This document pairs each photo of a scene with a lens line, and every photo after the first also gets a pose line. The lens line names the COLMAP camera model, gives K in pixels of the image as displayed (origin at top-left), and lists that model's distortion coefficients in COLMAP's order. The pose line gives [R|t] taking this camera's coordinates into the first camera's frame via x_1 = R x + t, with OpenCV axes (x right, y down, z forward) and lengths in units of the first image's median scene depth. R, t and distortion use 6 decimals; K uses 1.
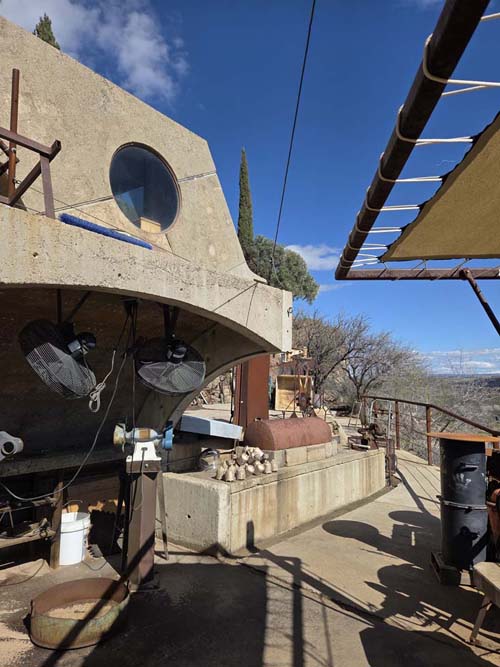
lens RADIAL K [[441.7, 0, 254.0], [0, 441.7, 329.4], [0, 0, 1]] dist [0.086997, -0.064827]
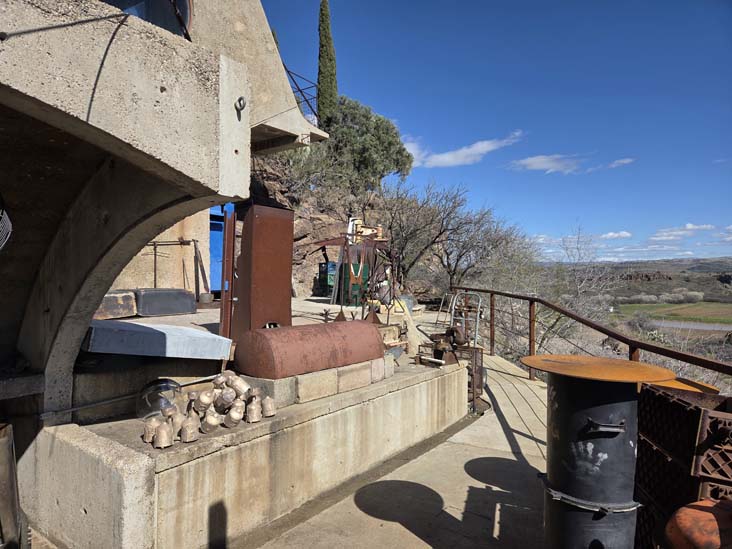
lens RADIAL K [[484.8, 0, 363.1], [0, 484.8, 268.9], [0, 0, 1]] dist [0.086997, -0.064827]
pose [[0.999549, -0.002429, 0.029947, 0.122101], [-0.000948, 0.993681, 0.112237, 0.042875], [-0.030030, -0.112215, 0.993230, 0.304414]]
